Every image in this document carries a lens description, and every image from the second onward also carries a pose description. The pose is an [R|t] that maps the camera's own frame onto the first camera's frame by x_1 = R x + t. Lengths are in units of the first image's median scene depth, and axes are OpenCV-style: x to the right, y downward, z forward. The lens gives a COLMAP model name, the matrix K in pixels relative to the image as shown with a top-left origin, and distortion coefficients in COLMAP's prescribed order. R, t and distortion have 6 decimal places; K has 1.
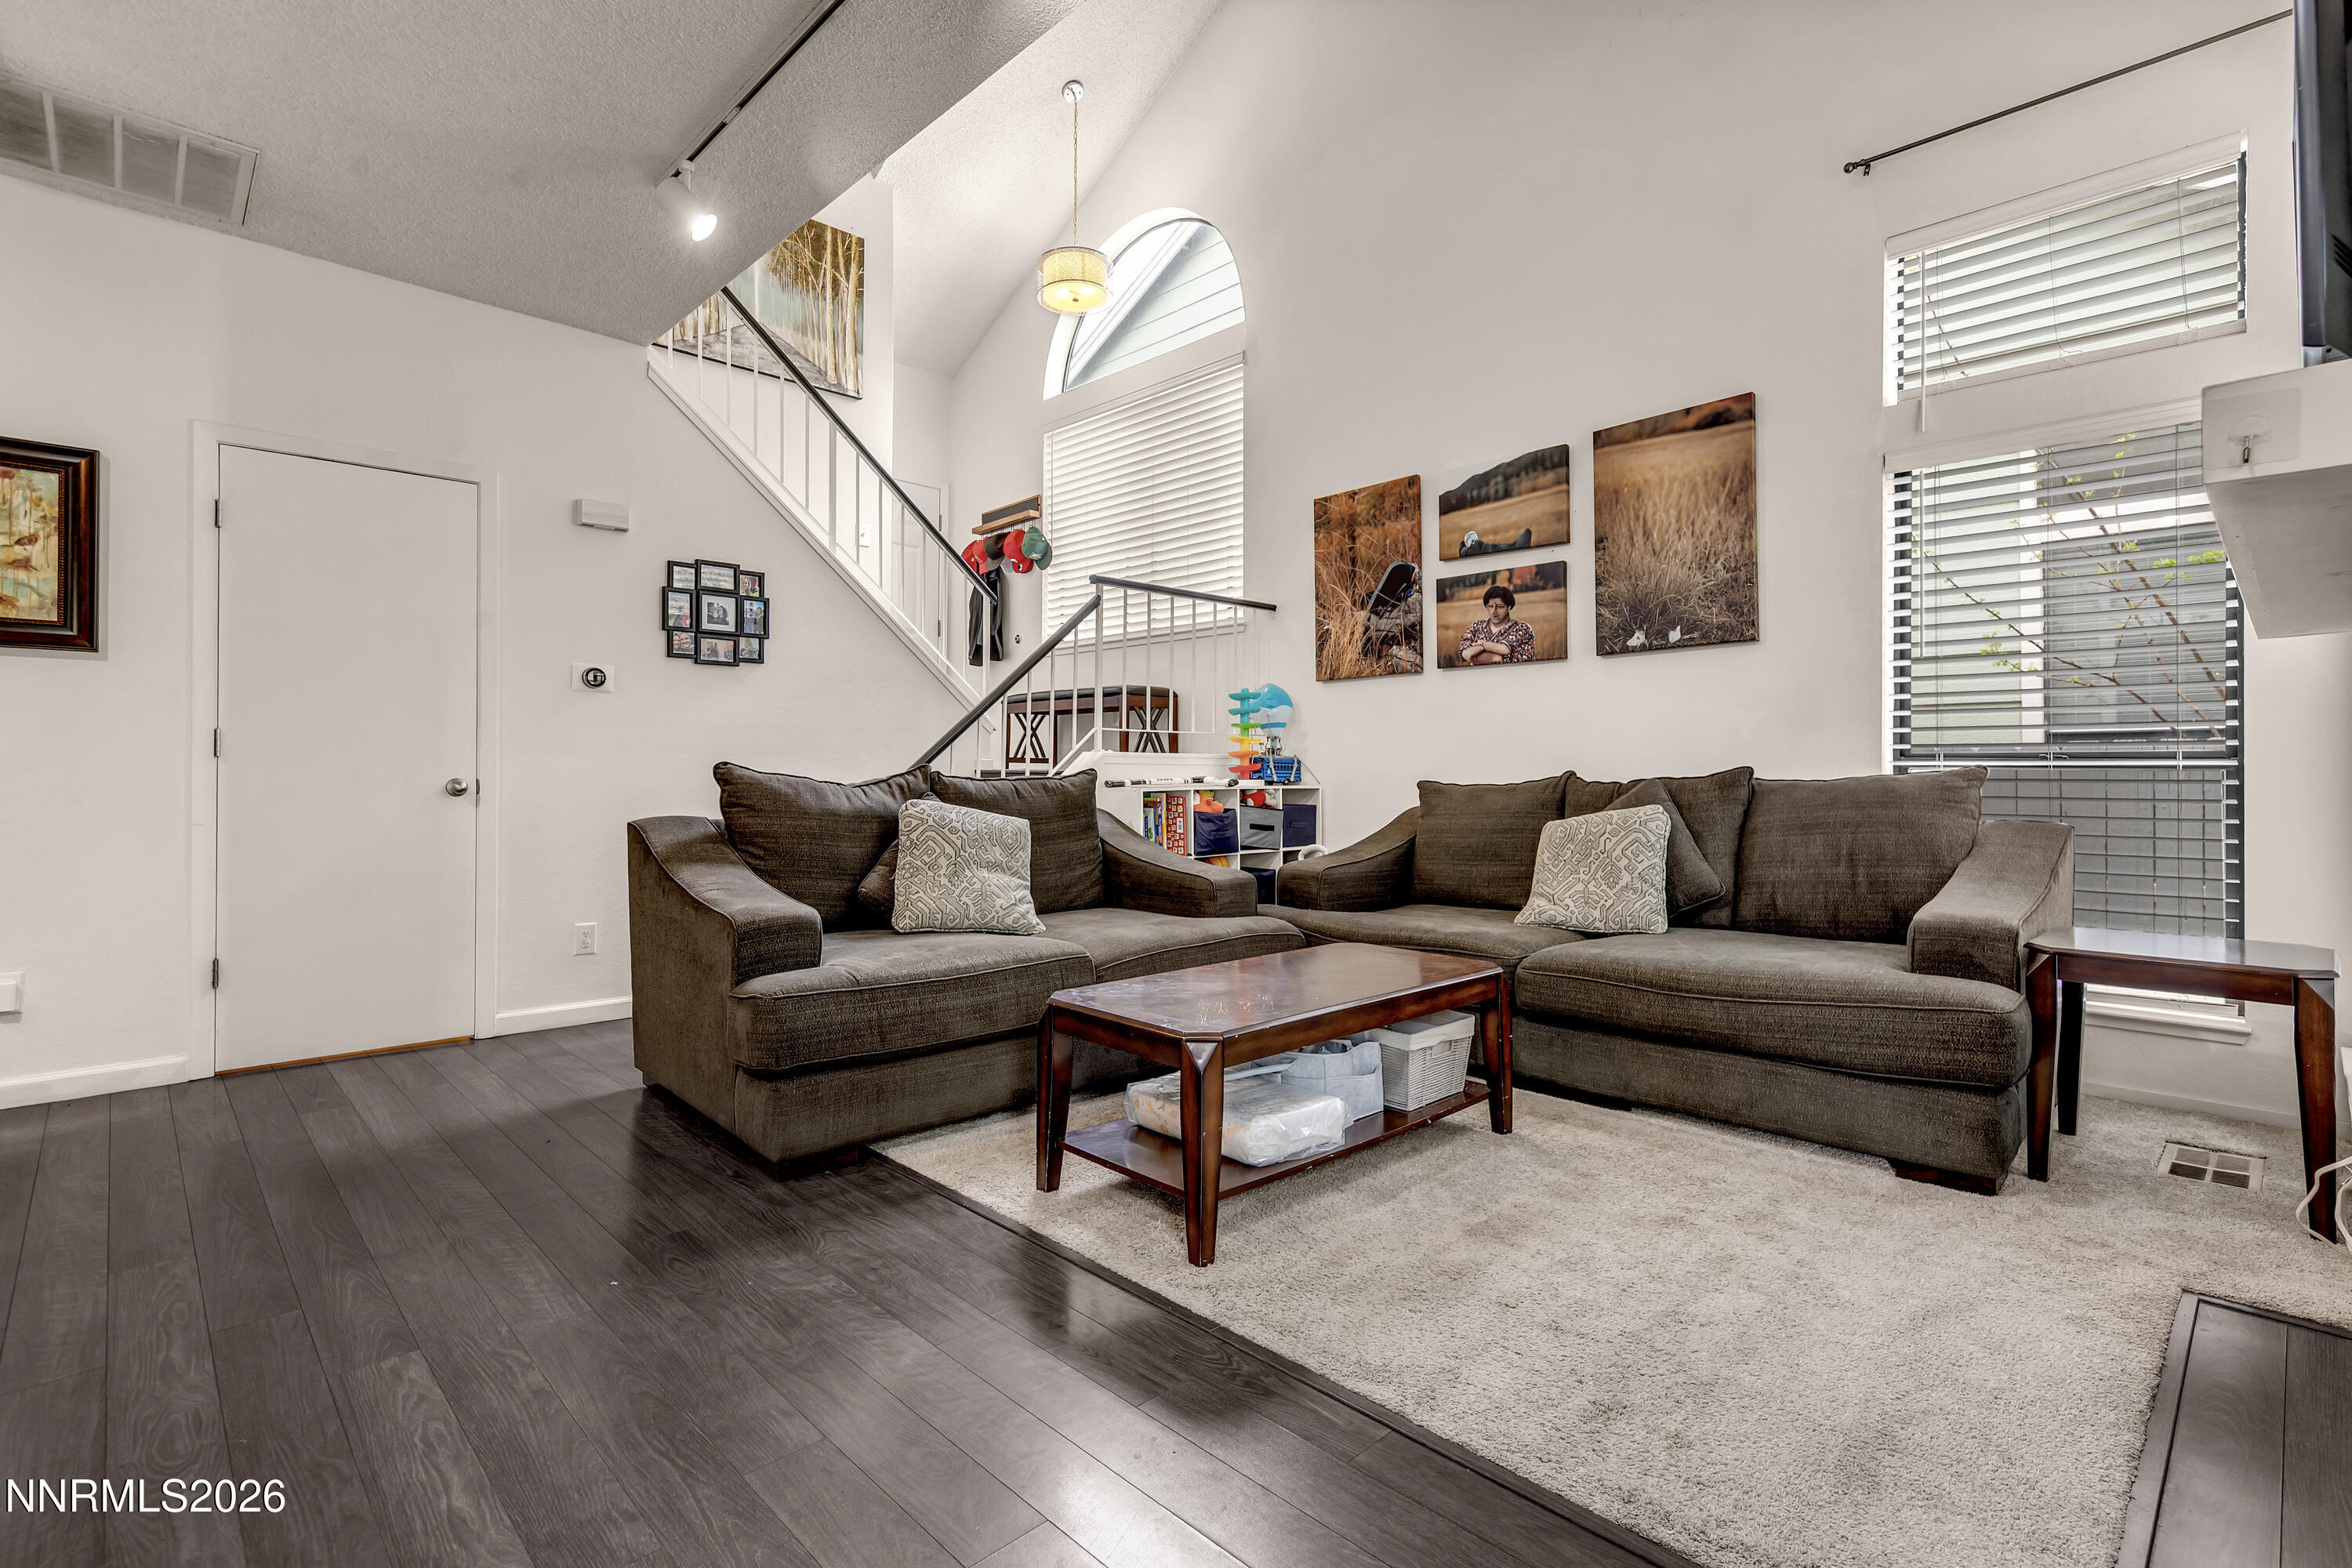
lens RADIAL K [[1091.6, 0, 1238.1], [0, 1091.6, 769.4], [0, 0, 1]] dist [0.002828, 0.000415]
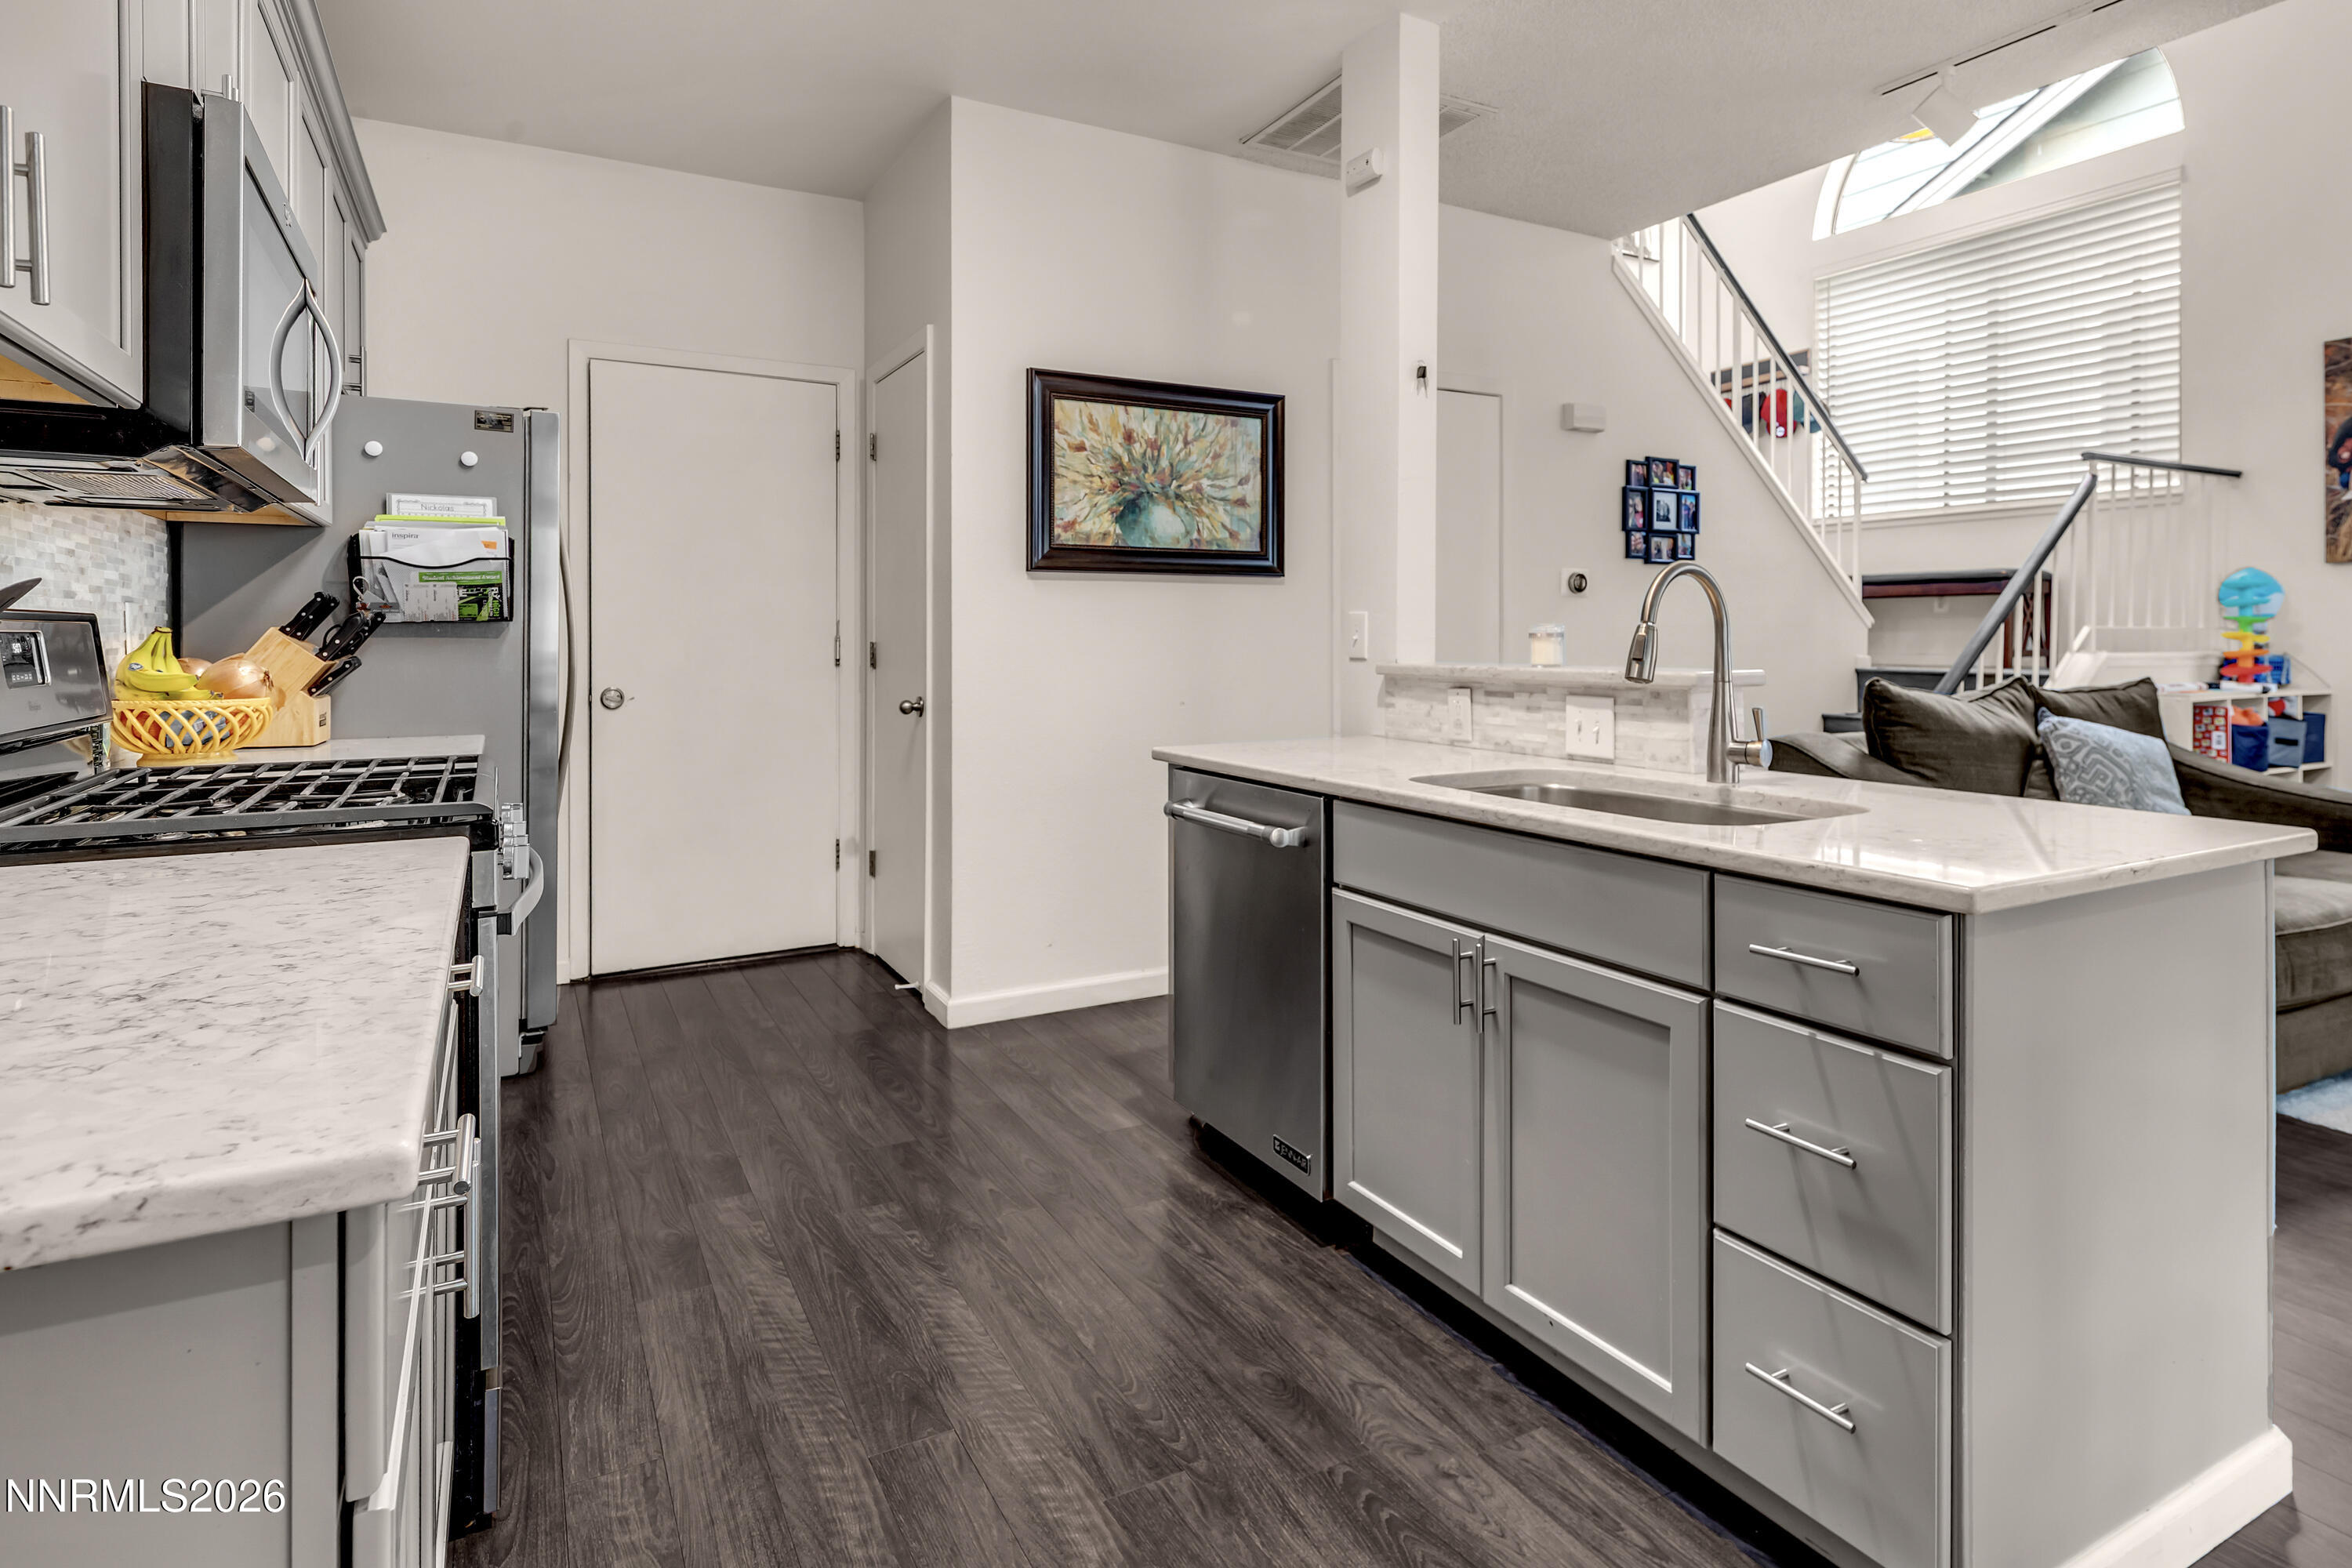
lens RADIAL K [[1268.8, 0, 1210.3], [0, 1268.8, 644.2], [0, 0, 1]] dist [0.000658, -0.000607]
pose [[0.958008, -0.000732, -0.286741, -0.553959], [0.003673, 0.999946, 0.009720, -0.038856], [0.286718, -0.010365, 0.957959, -0.189381]]
